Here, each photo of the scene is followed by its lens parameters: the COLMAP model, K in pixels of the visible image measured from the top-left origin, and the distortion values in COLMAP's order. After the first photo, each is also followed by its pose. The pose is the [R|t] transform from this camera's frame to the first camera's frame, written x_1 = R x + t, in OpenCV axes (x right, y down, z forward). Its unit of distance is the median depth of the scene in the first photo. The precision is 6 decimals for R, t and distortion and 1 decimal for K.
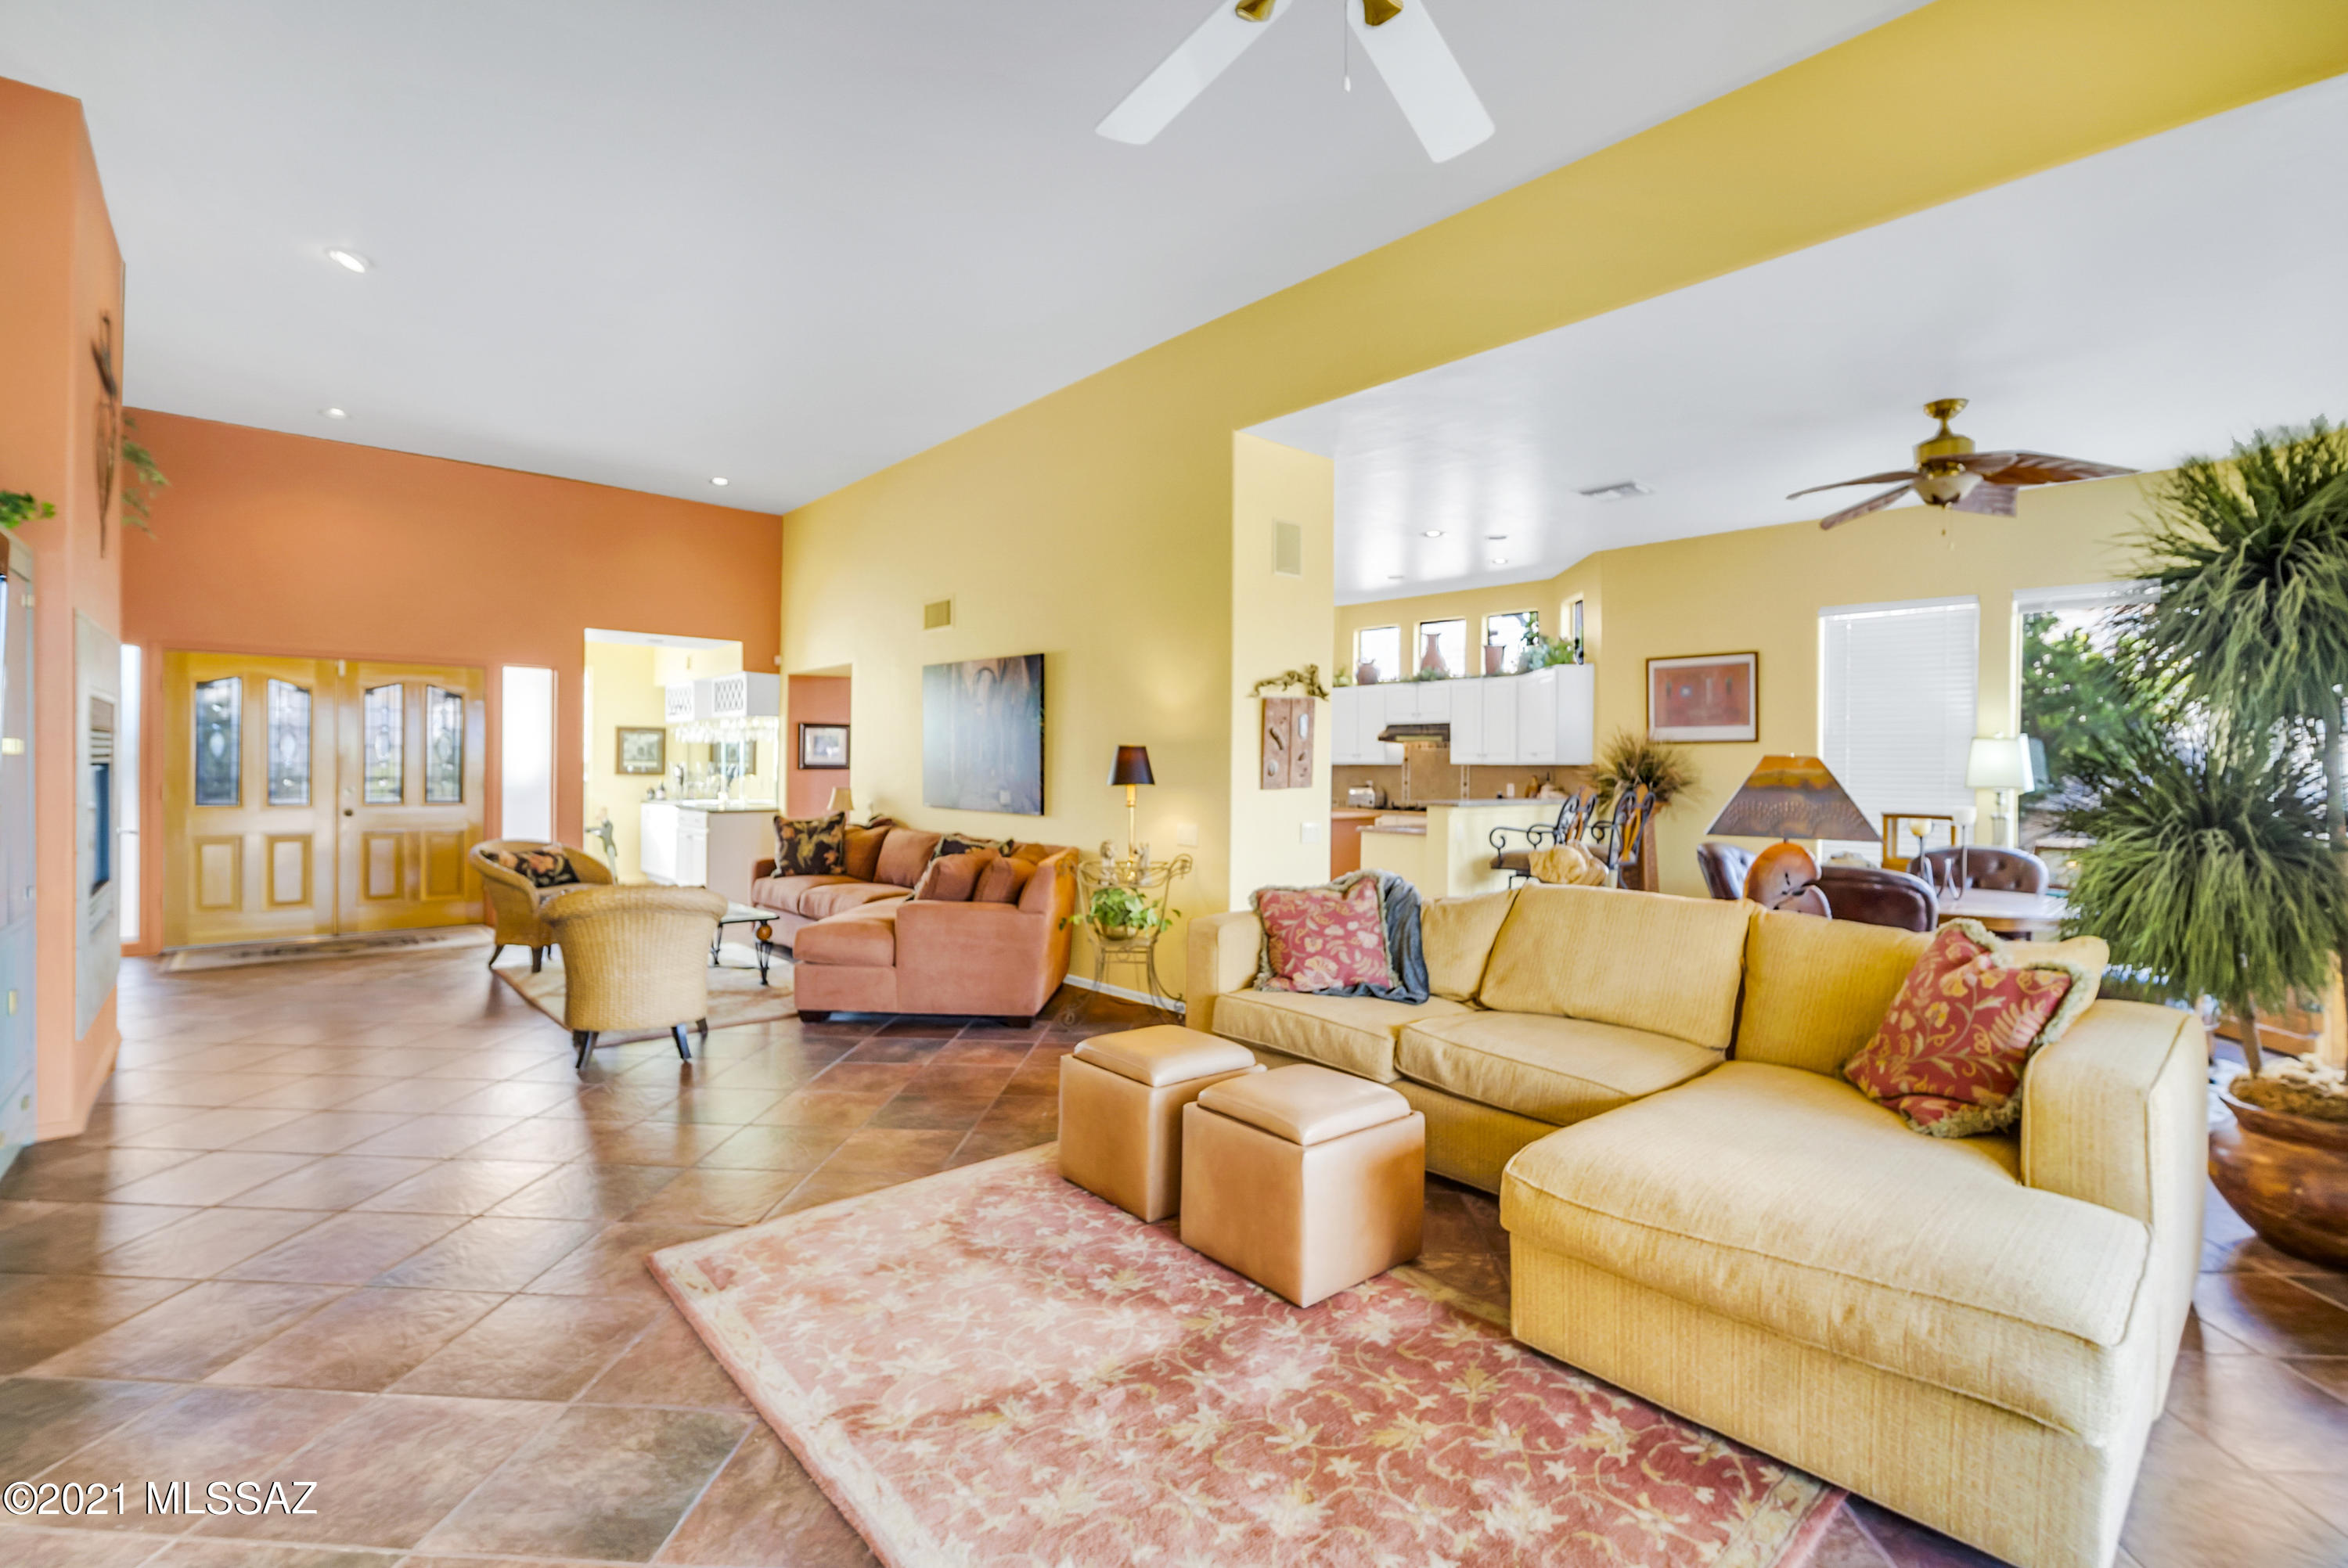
lens RADIAL K [[1042.3, 0, 1163.2], [0, 1042.3, 772.1], [0, 0, 1]] dist [-0.010873, 0.001964]
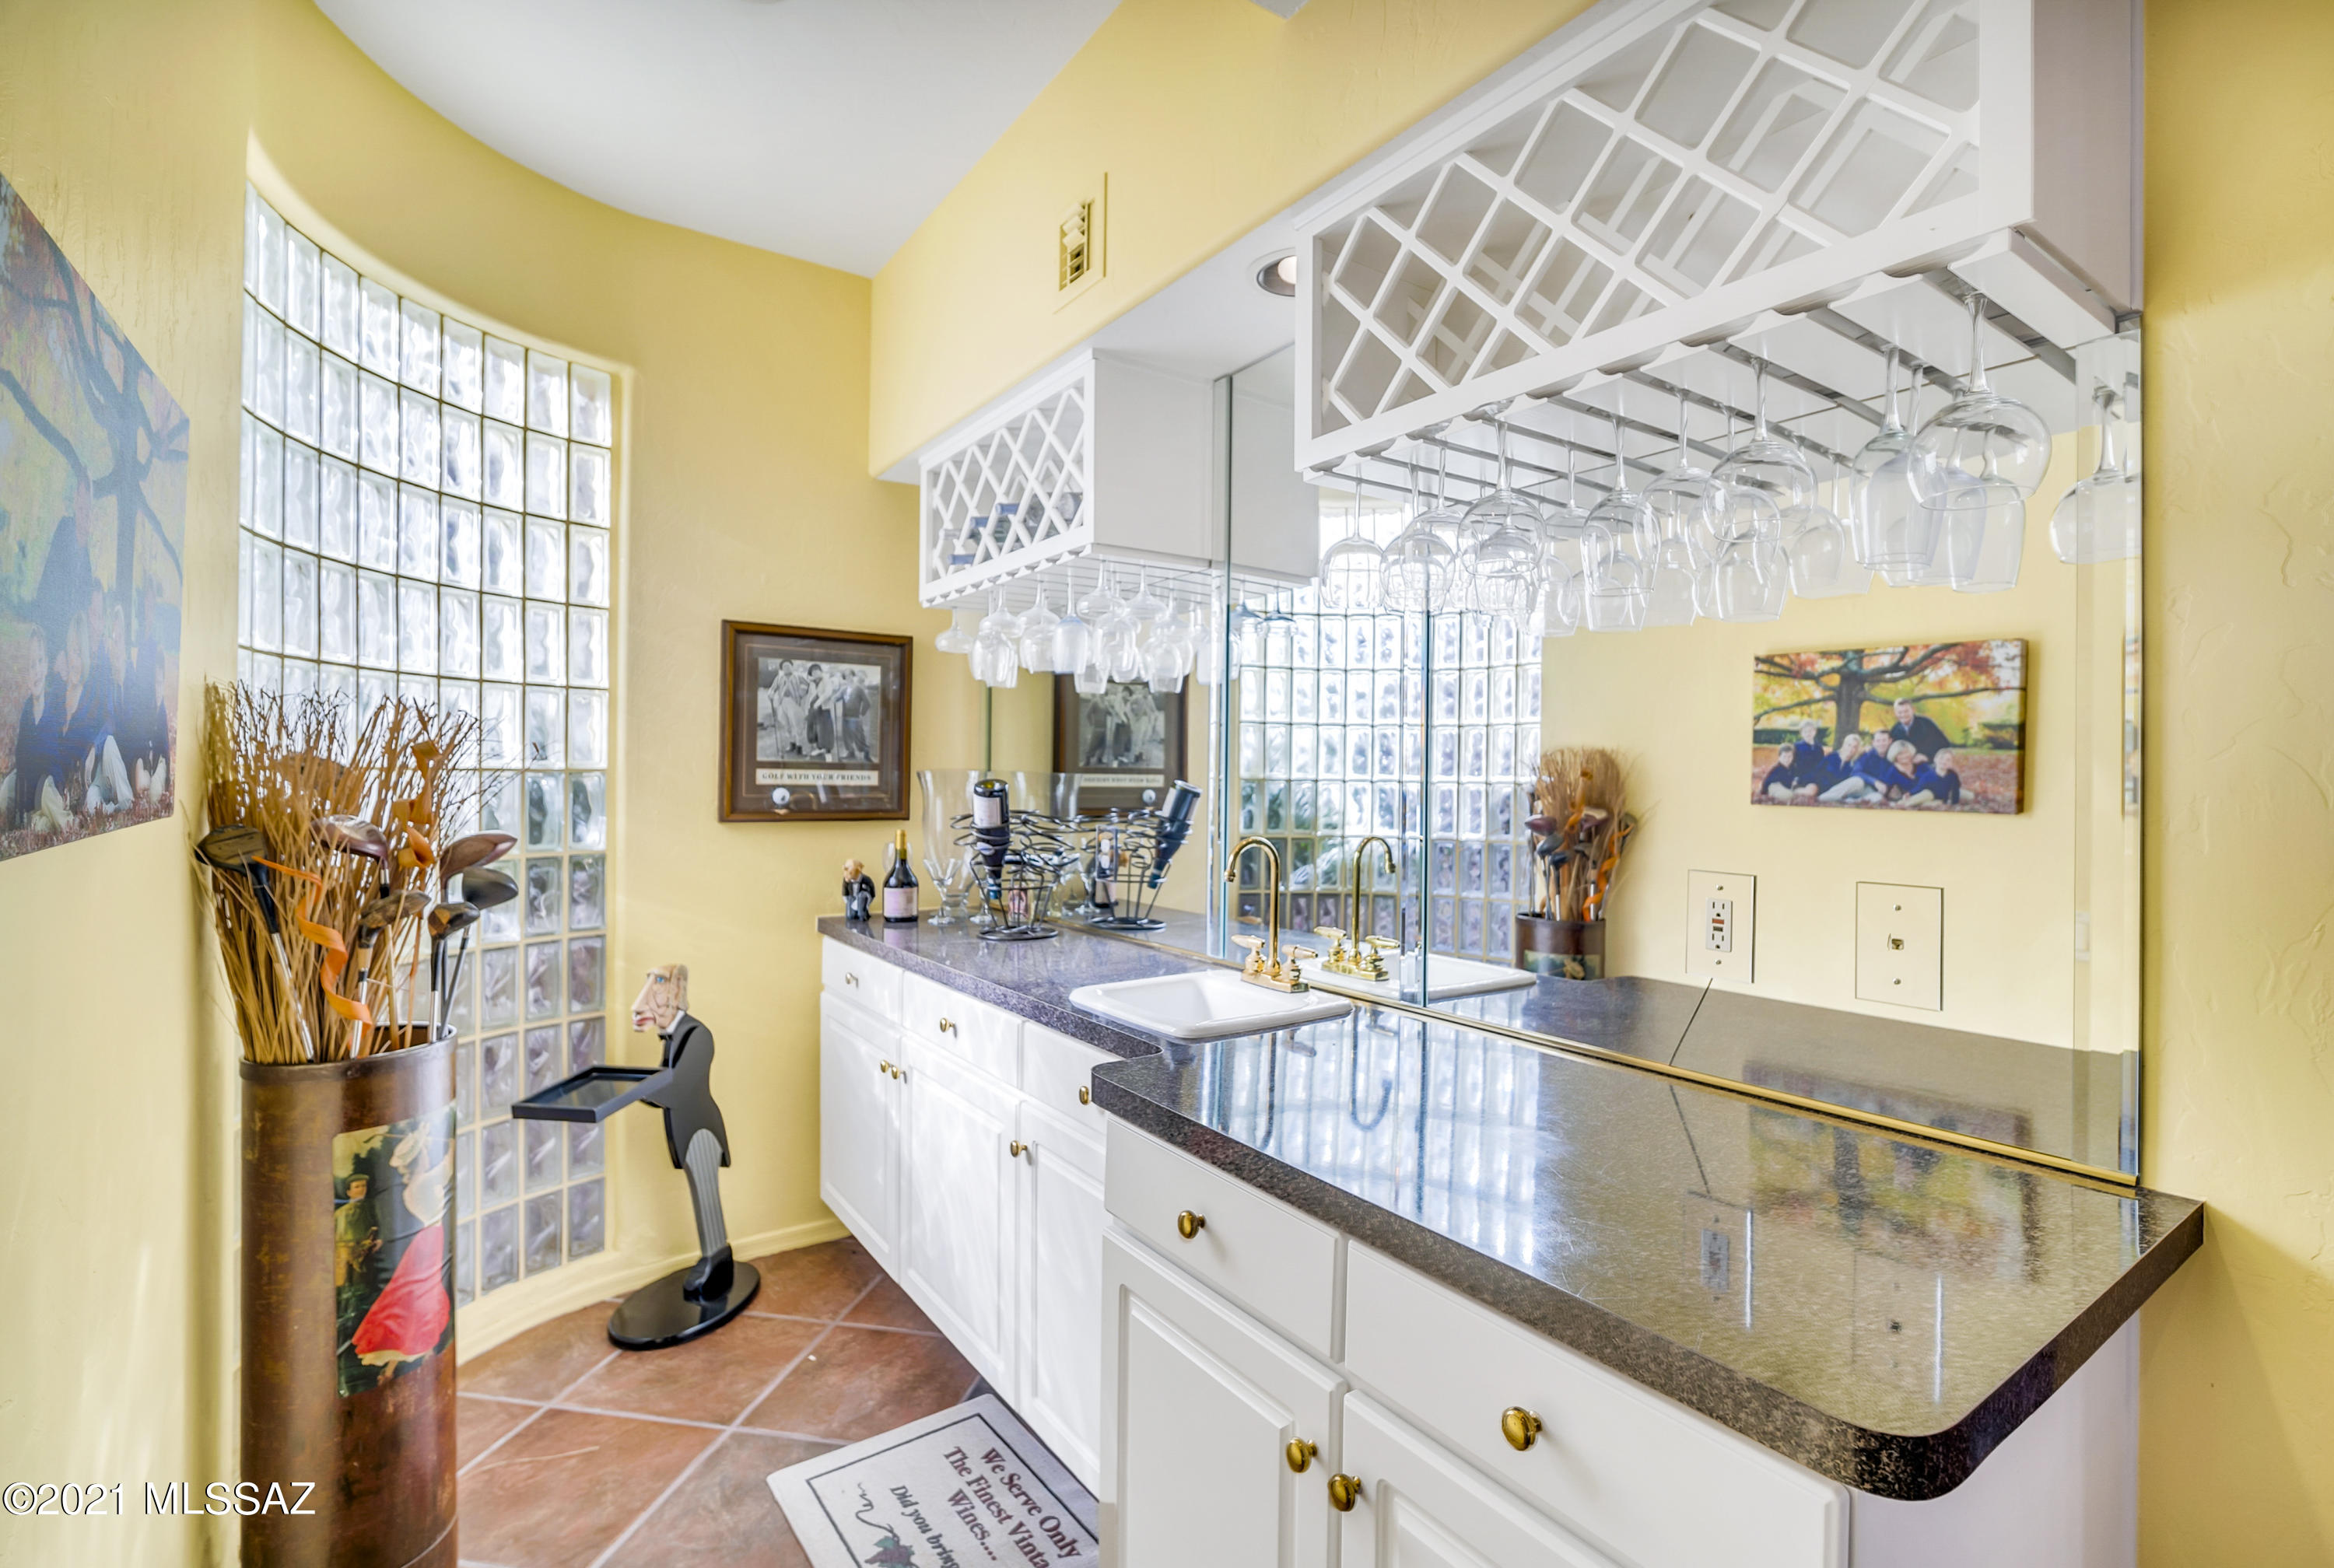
lens RADIAL K [[1059.3, 0, 1163.7], [0, 1059.3, 777.4], [0, 0, 1]] dist [-0.001782, -0.000031]
pose [[0.992374, -0.000975, -0.123257, -0.390258], [0.000735, 0.999998, -0.001993, -0.007599], [0.123259, 0.001887, 0.992373, 0.759743]]
